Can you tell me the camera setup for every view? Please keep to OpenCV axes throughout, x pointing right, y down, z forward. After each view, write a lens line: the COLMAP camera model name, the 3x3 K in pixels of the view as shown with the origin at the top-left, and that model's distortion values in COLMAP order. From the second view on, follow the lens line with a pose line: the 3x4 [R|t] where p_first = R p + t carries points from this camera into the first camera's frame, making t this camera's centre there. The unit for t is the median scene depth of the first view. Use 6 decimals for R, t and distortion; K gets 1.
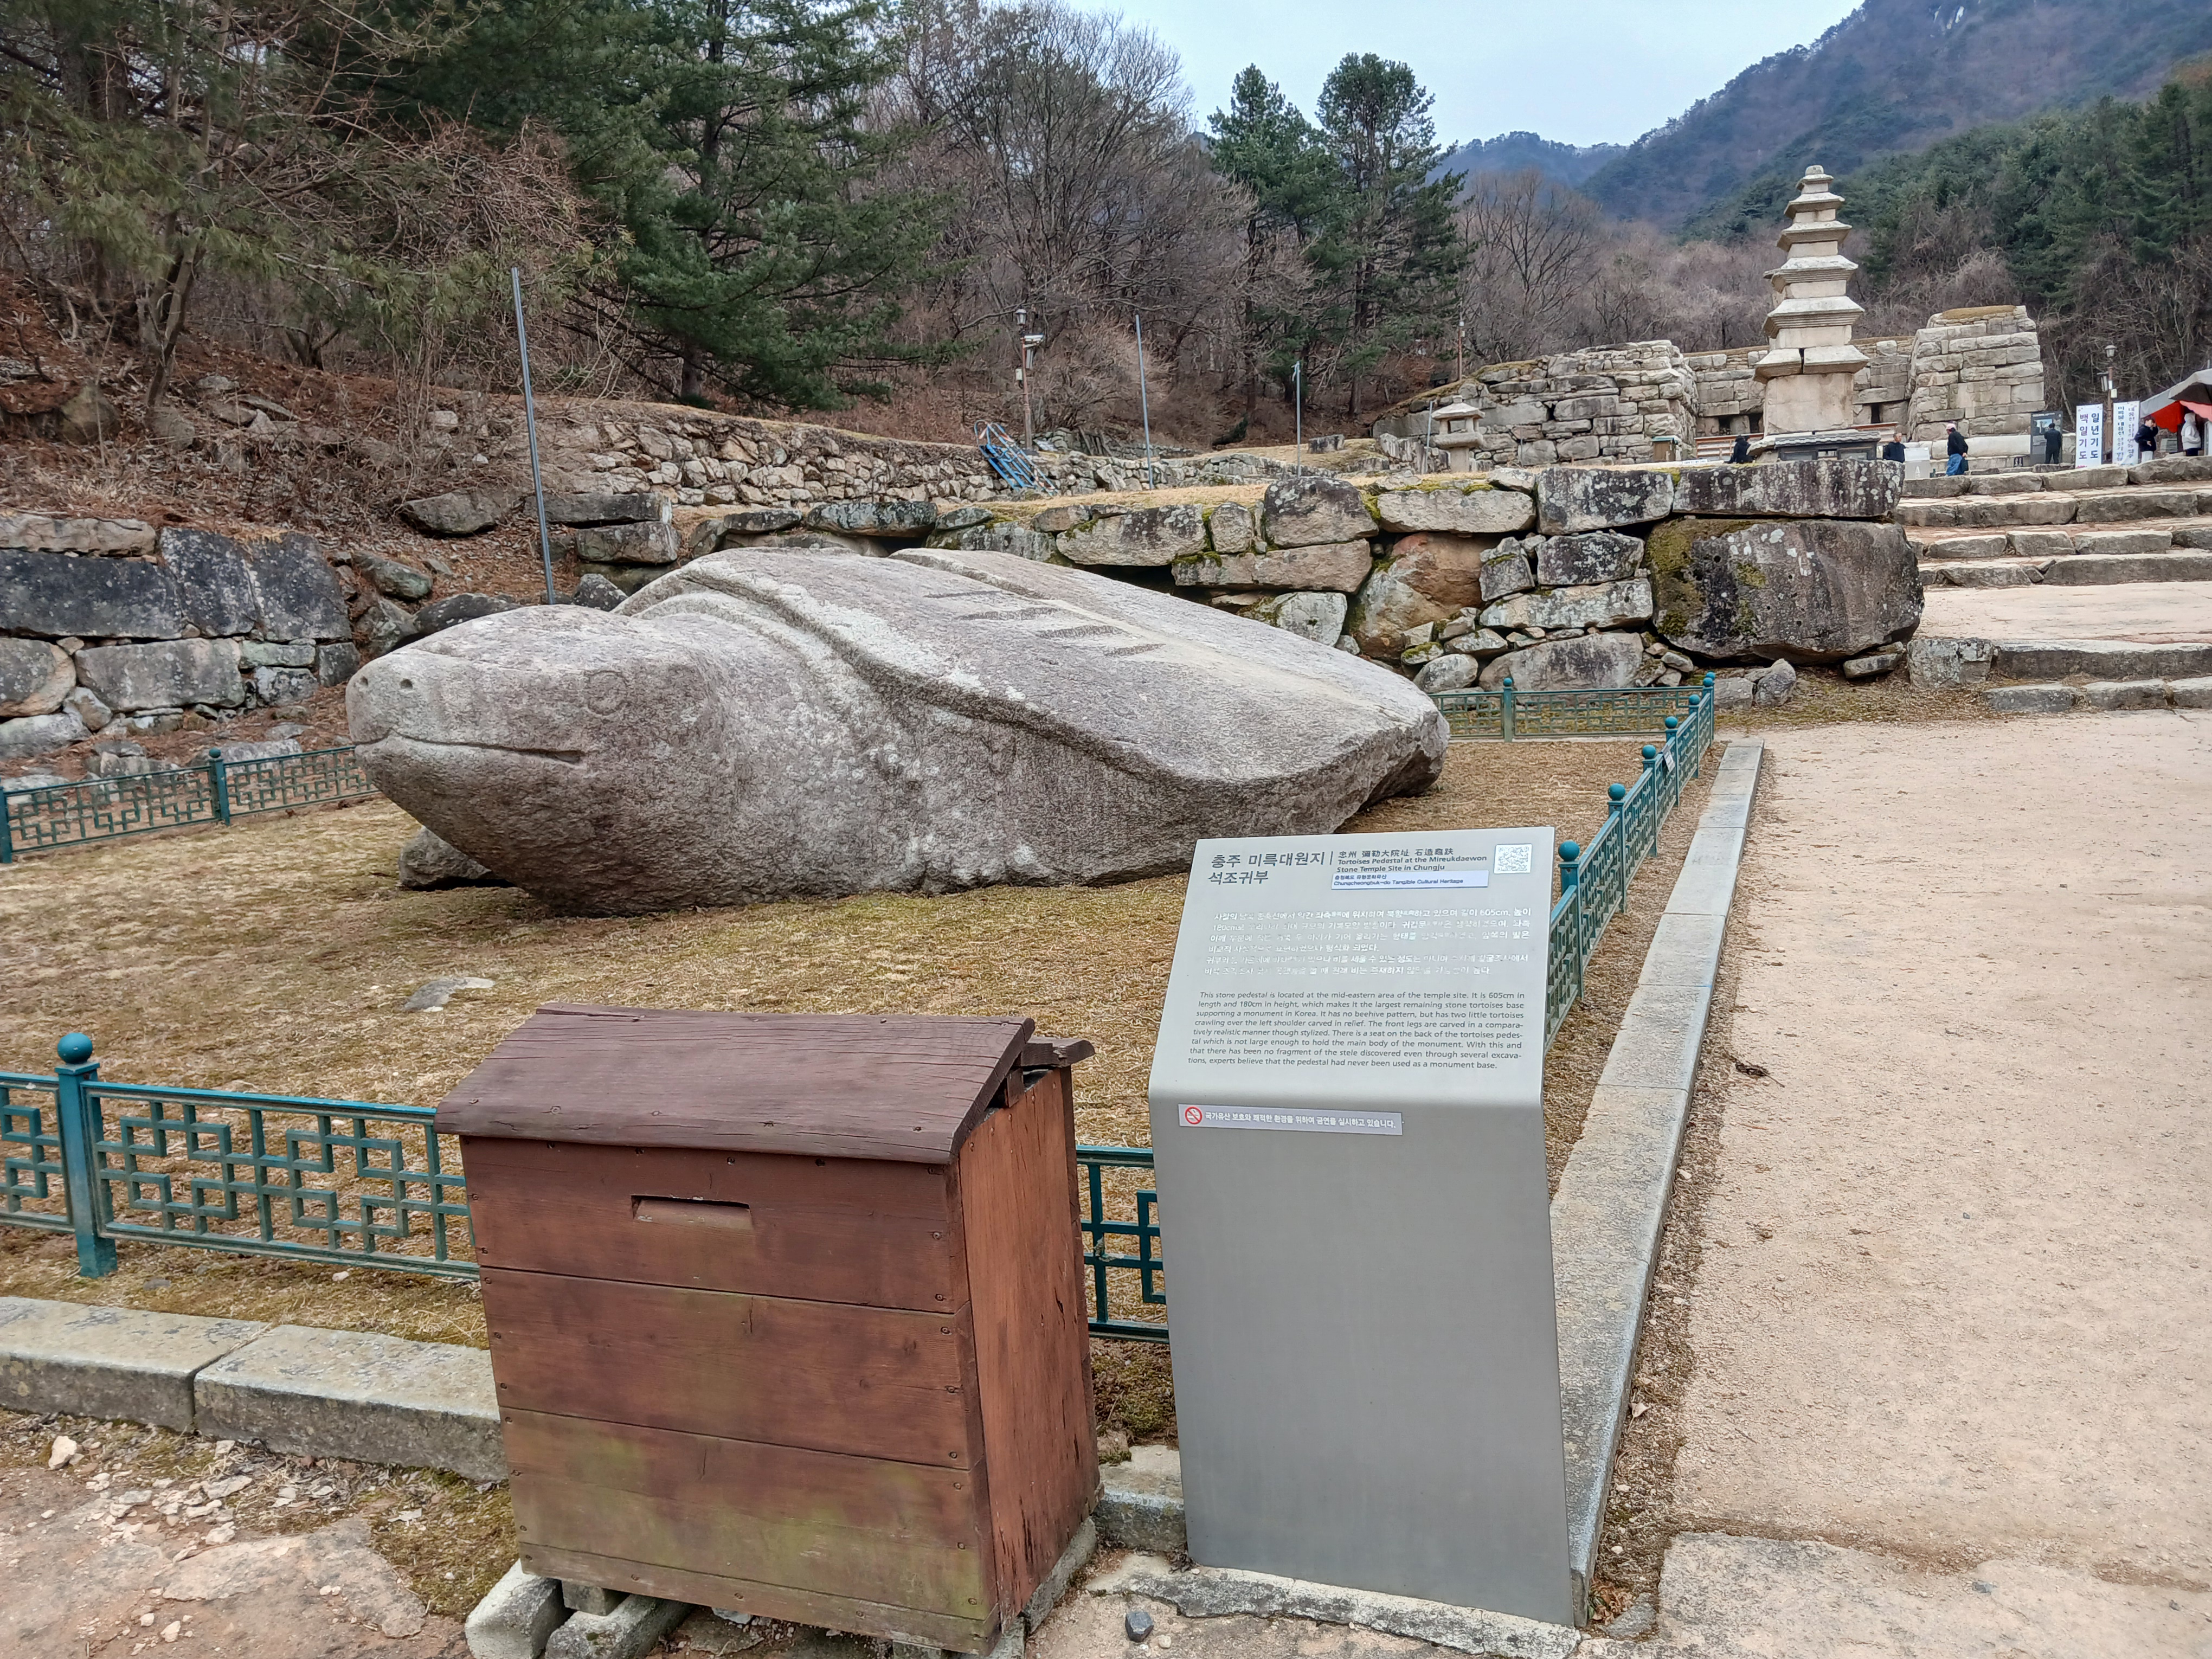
lens RADIAL K [[1841.7, 0, 1106.0], [0, 1841.7, 829.5], [0, 0, 1]] dist [0.004165, 0.057297]
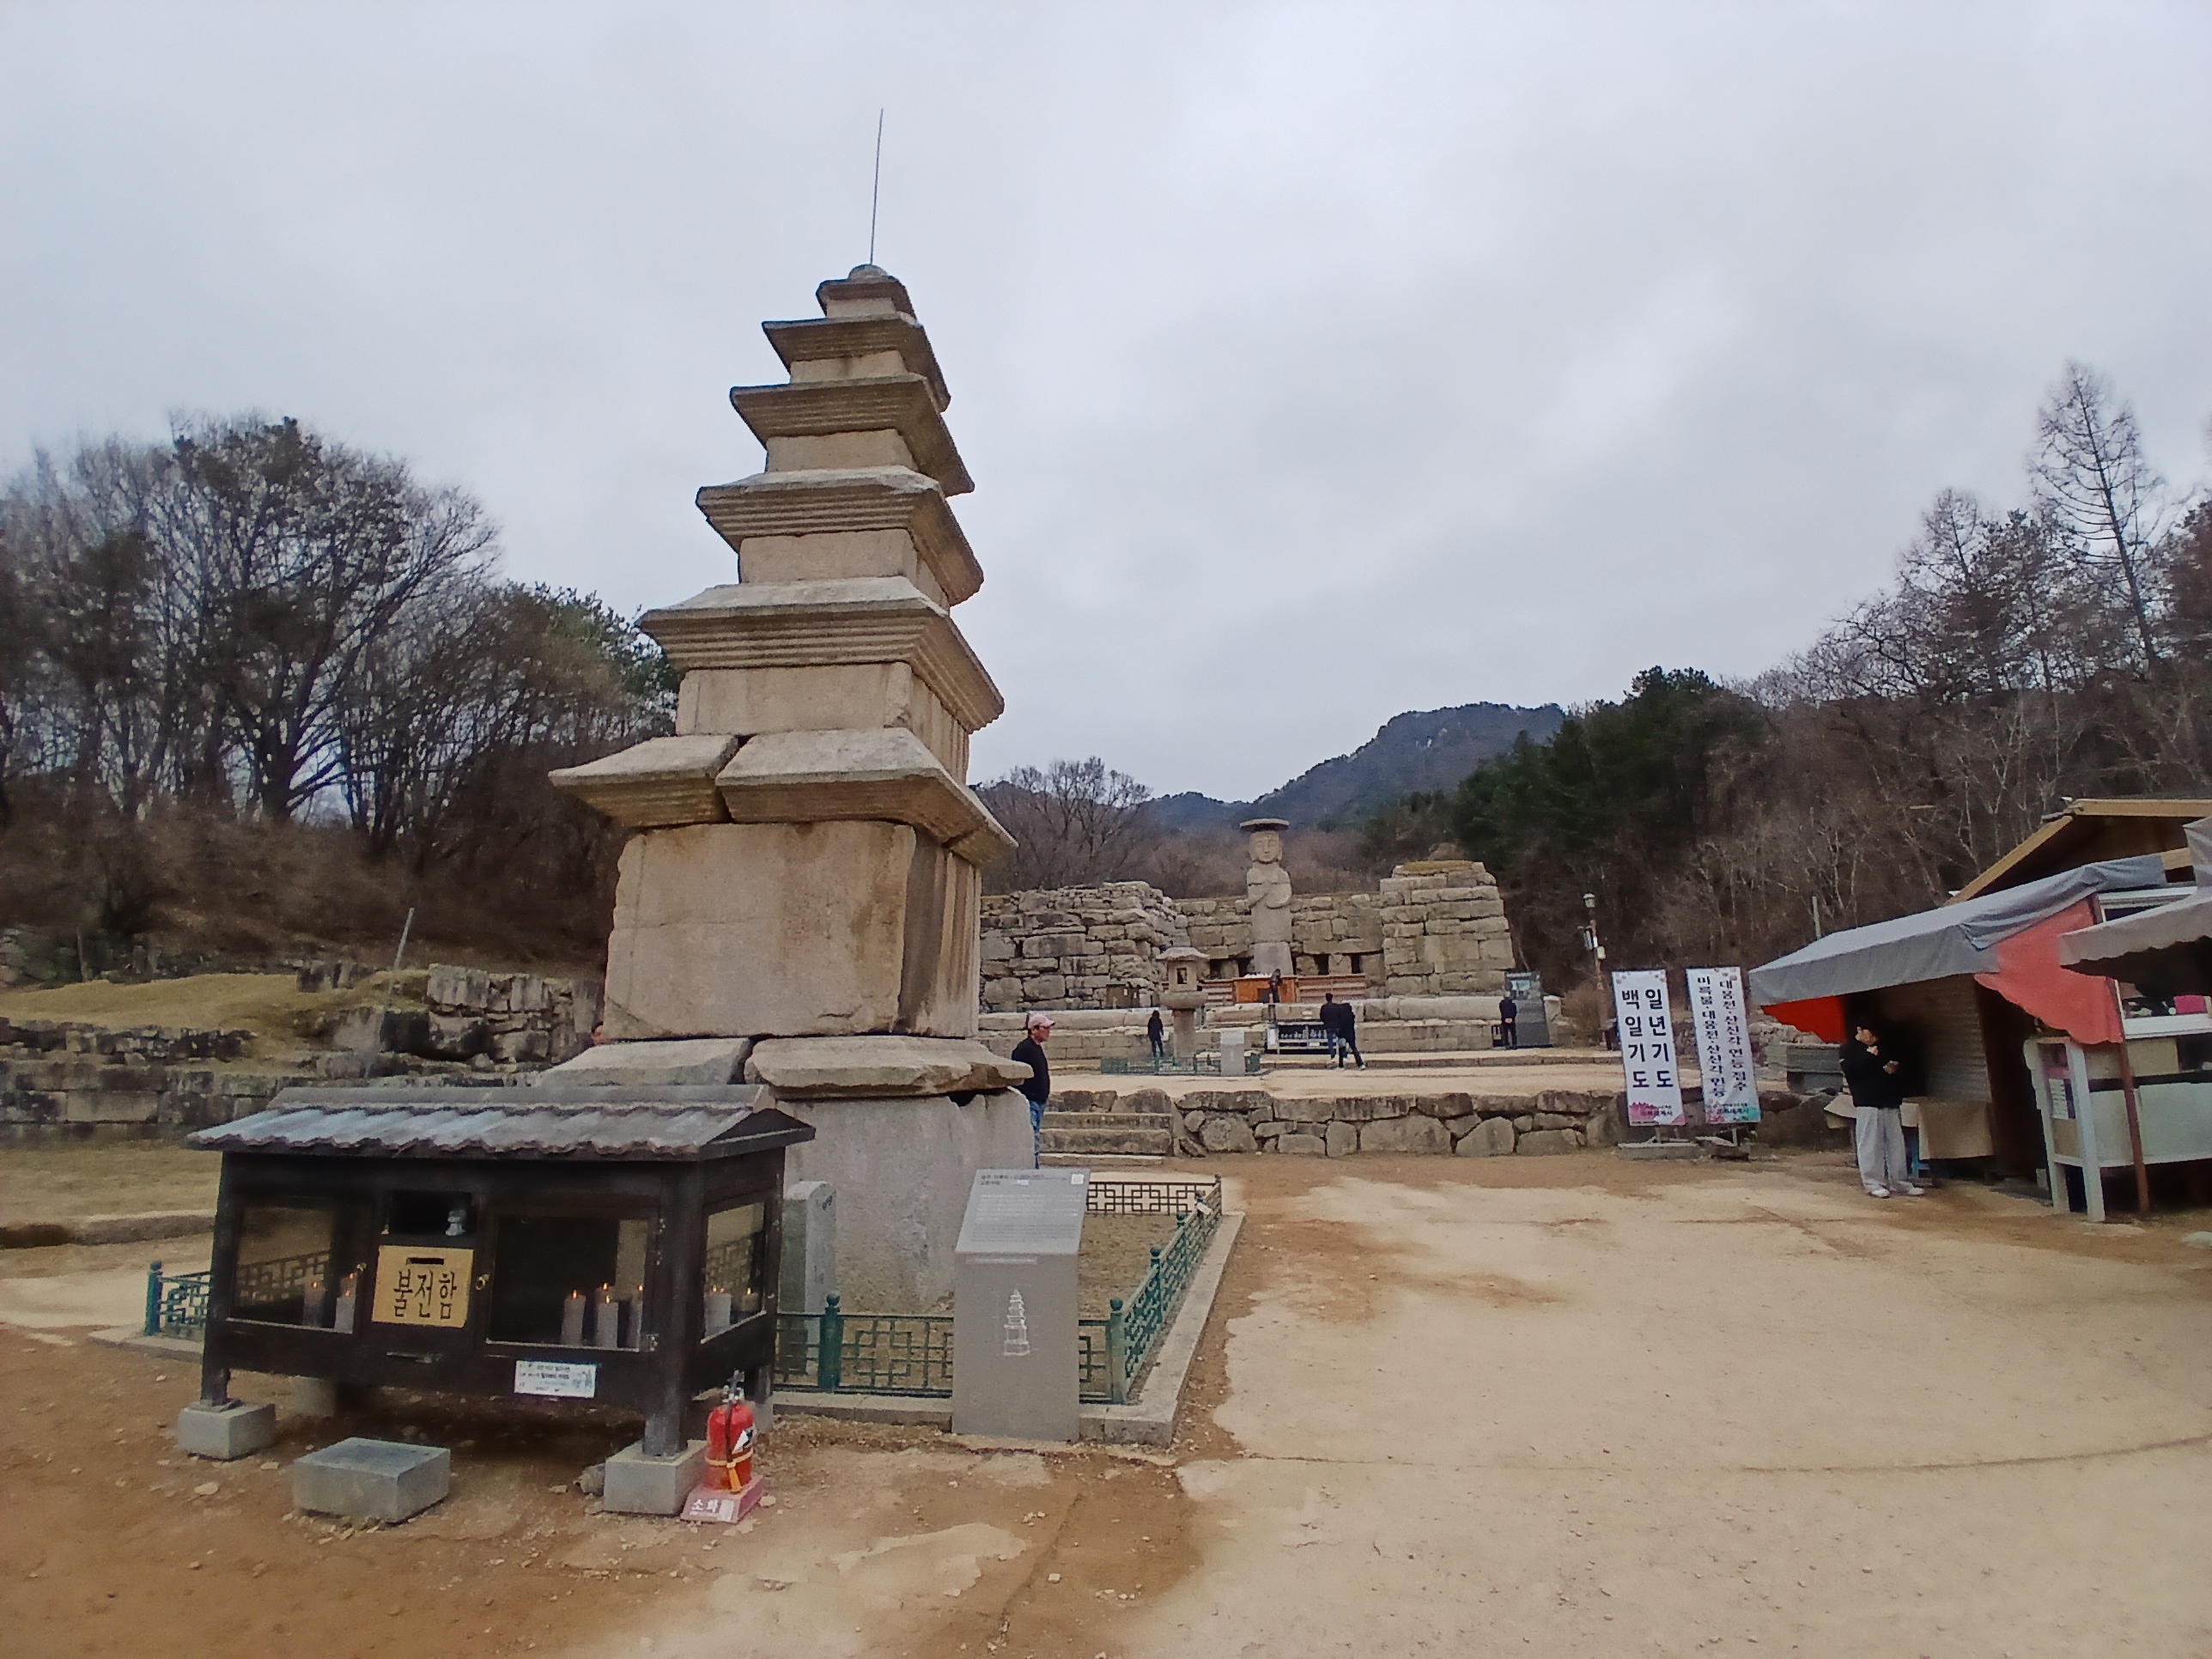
lens RADIAL K [[1081.3, 0, 1106.0], [0, 1081.3, 829.5], [0, 0, 1]] dist [0.000102, 0.000060]
pose [[0.992852, 0.049500, 0.108605, 0.226557], [-0.011632, 0.945741, -0.324712, -0.106858], [-0.118786, 0.321128, 0.939557, 0.463876]]
